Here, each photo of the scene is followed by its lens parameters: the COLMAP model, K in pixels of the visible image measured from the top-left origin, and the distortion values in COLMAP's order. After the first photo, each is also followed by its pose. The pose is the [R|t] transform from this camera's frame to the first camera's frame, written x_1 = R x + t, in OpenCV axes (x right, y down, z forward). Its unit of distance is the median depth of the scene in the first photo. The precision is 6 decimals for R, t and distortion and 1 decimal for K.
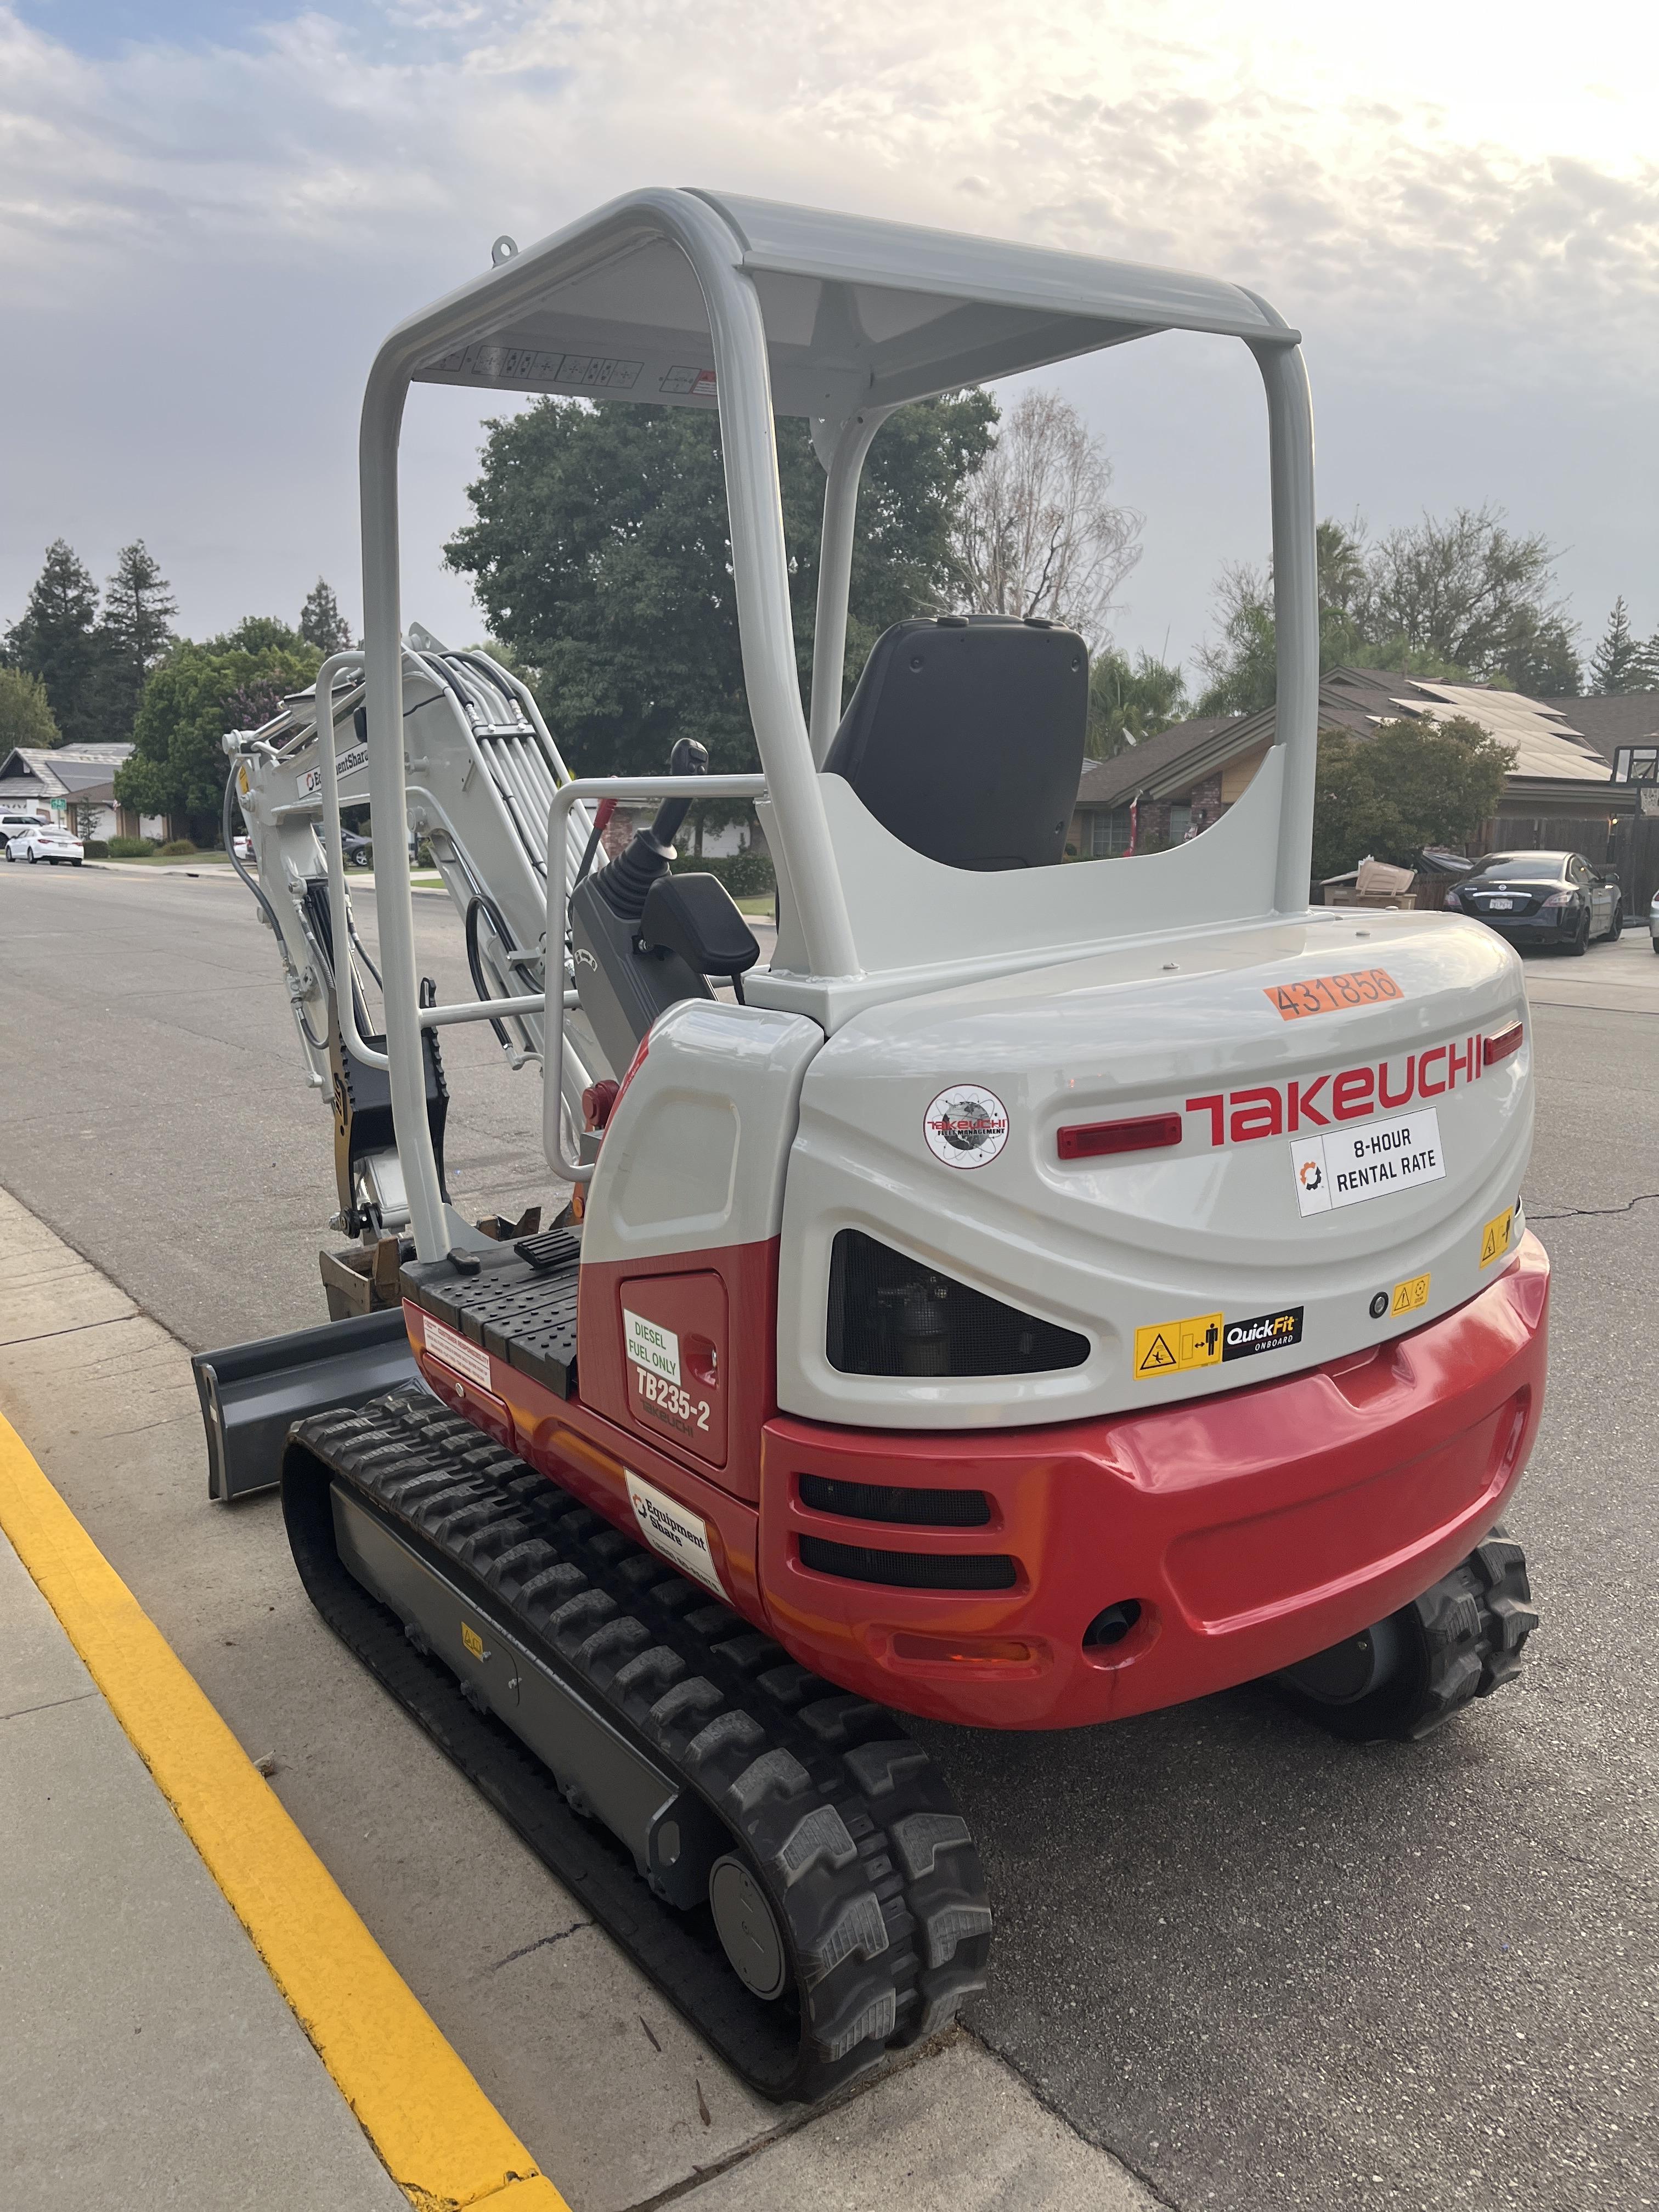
lens RADIAL K [[1670.9, 0, 836.7], [0, 1670.9, 1092.6], [0, 0, 1]] dist [0.038377, -0.002639]
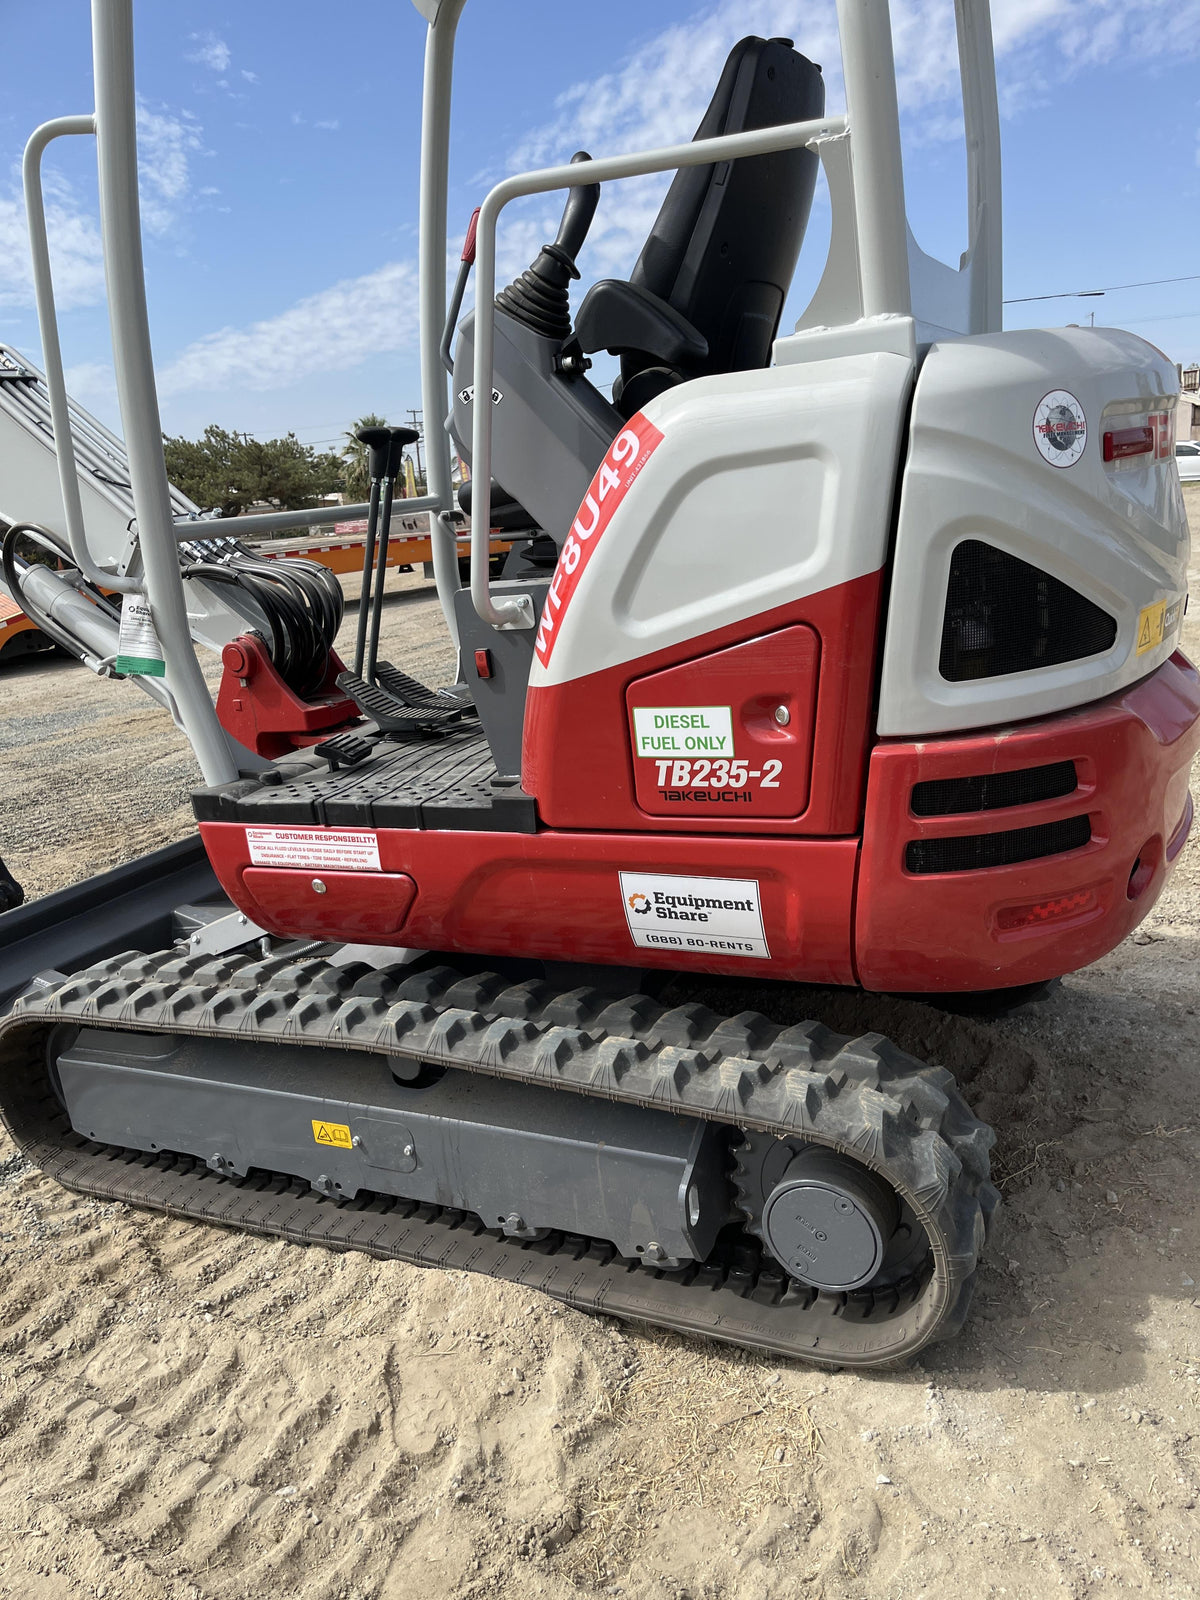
lens RADIAL K [[1208.6, 0, 605.2], [0, 1208.6, 790.3], [0, 0, 1]] dist [0.038377, -0.002639]
pose [[0.877173, -0.167841, 0.449886, -0.550518], [0.160309, 0.985527, 0.055109, 0.151598], [-0.452624, 0.023781, 0.891384, 0.380071]]
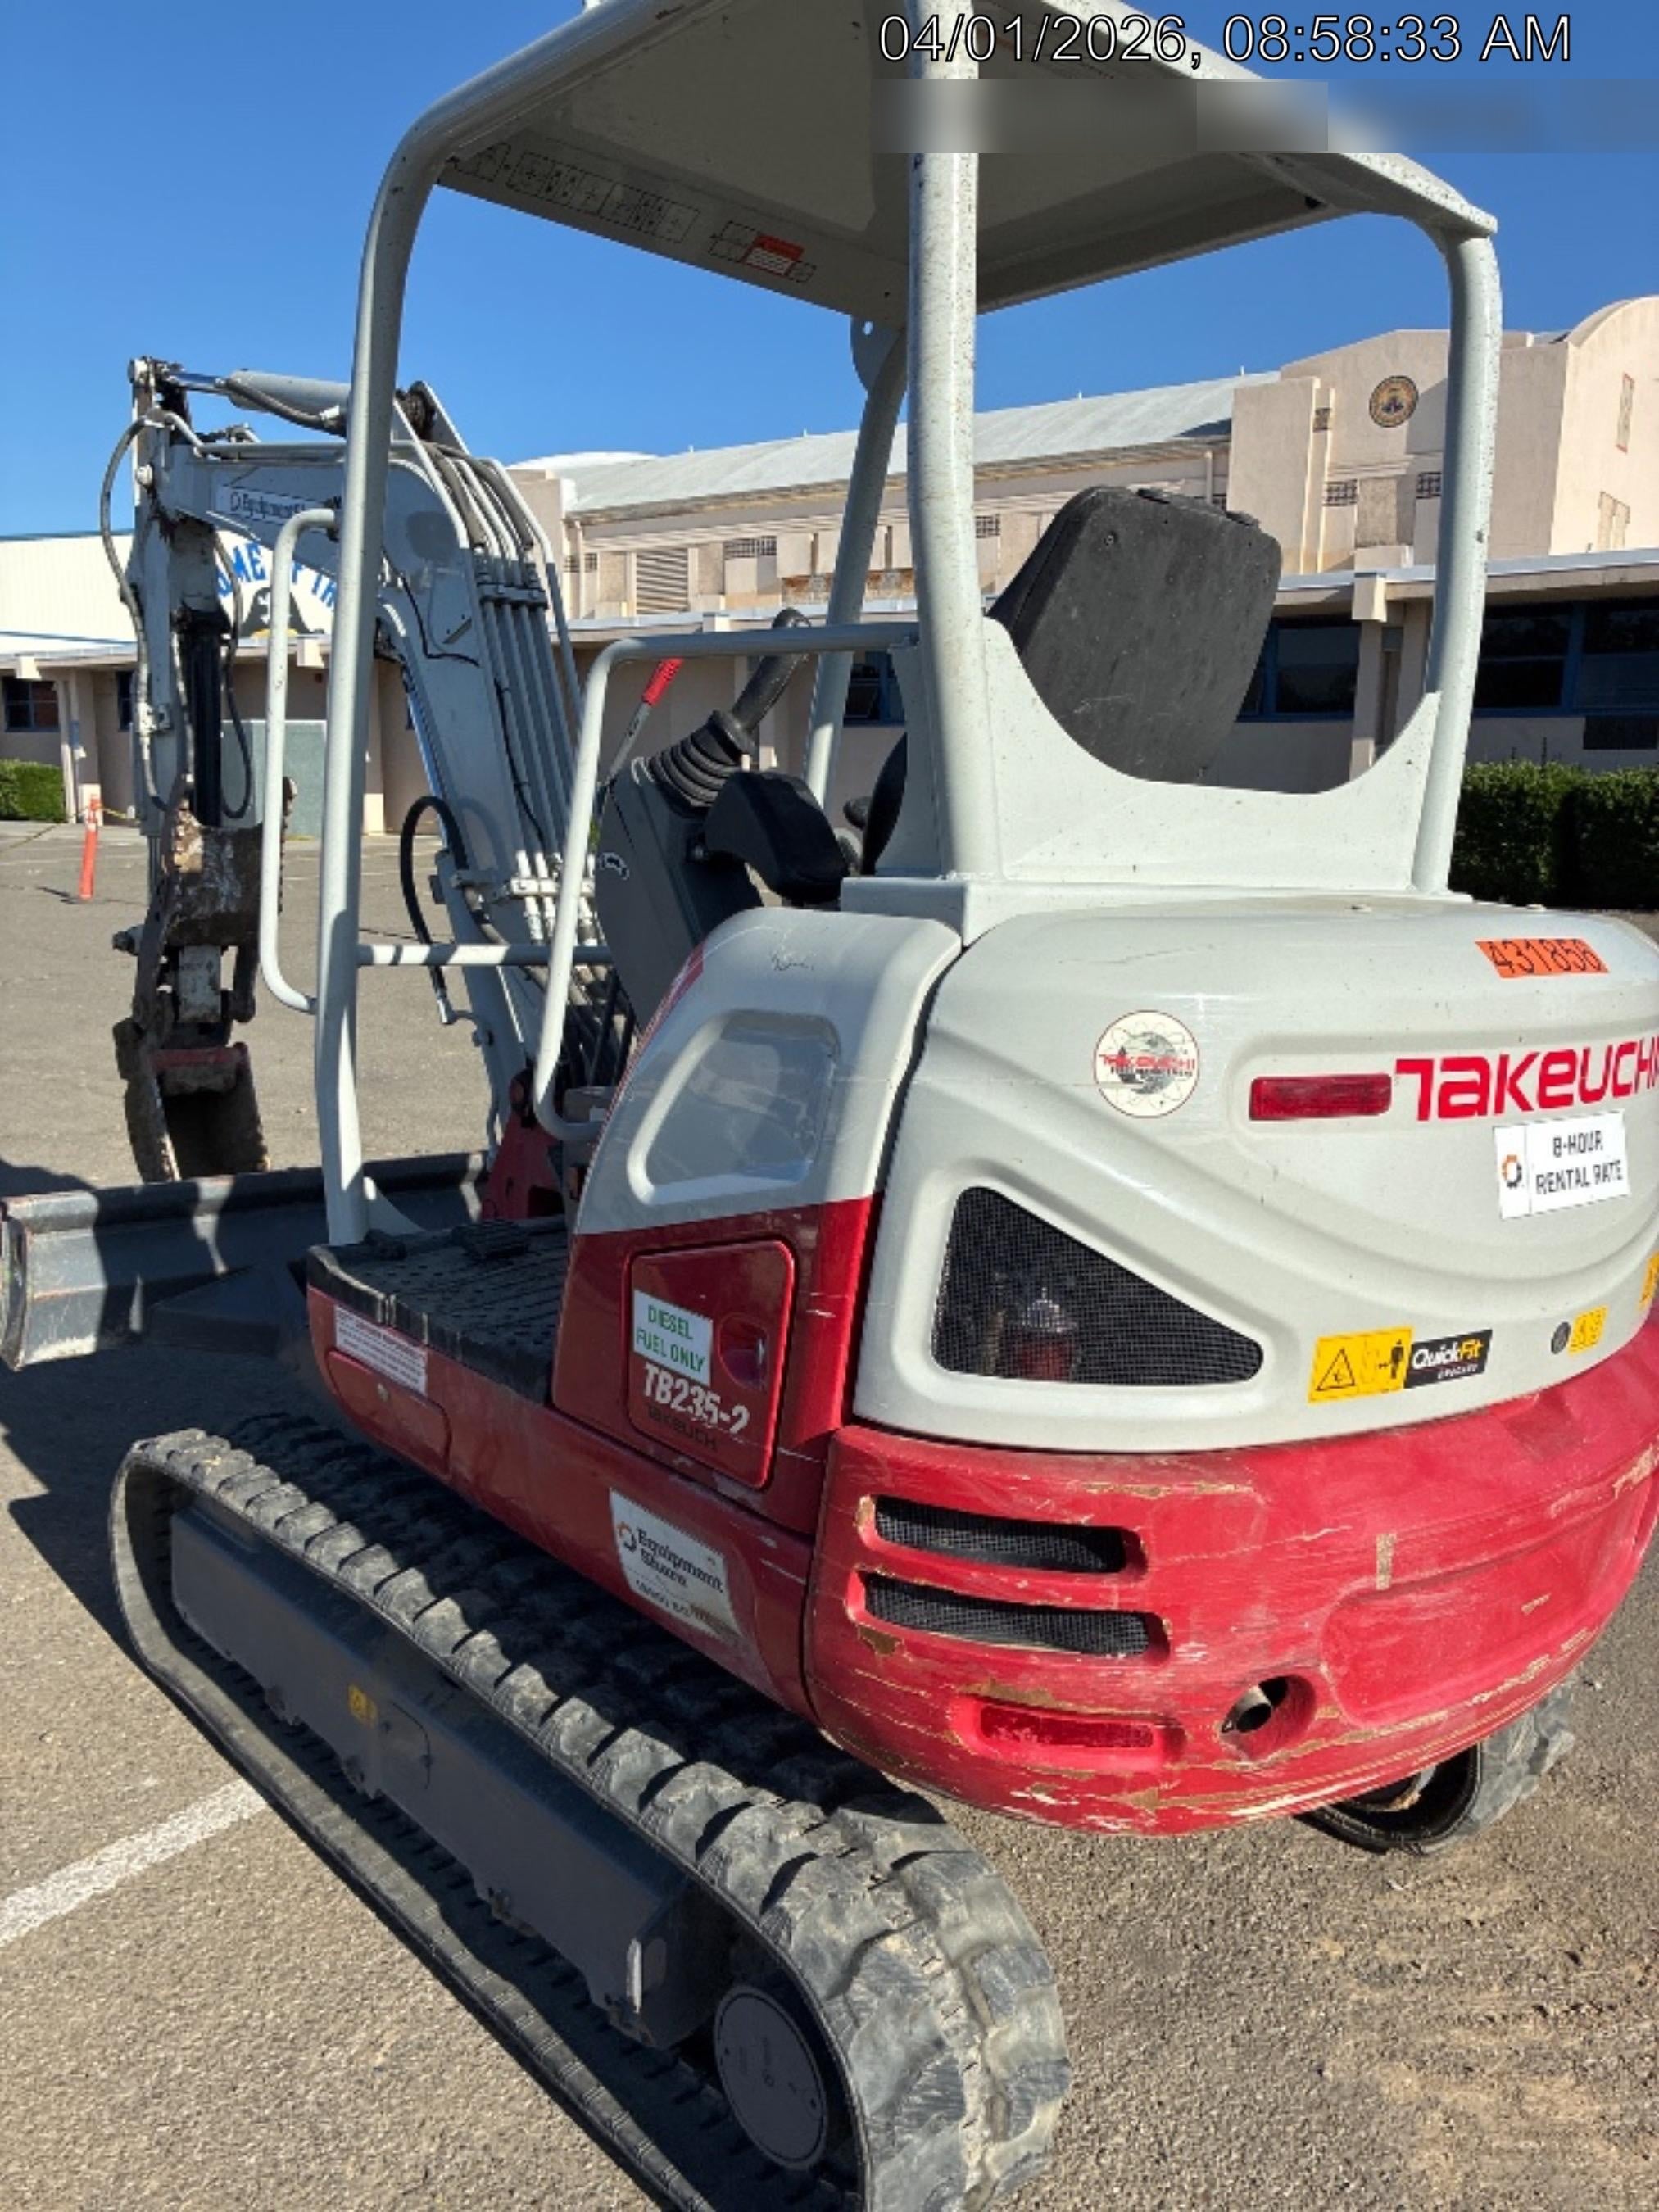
lens RADIAL K [[1672.6, 0, 794.5], [0, 1672.6, 1114.2], [0, 0, 1]] dist [0.022888, -0.004843]
pose [[0.992864, 0.076618, 0.091380, -0.146089], [-0.072939, 0.996411, -0.042953, 0.082711], [-0.094343, 0.035982, 0.994889, 0.207352]]
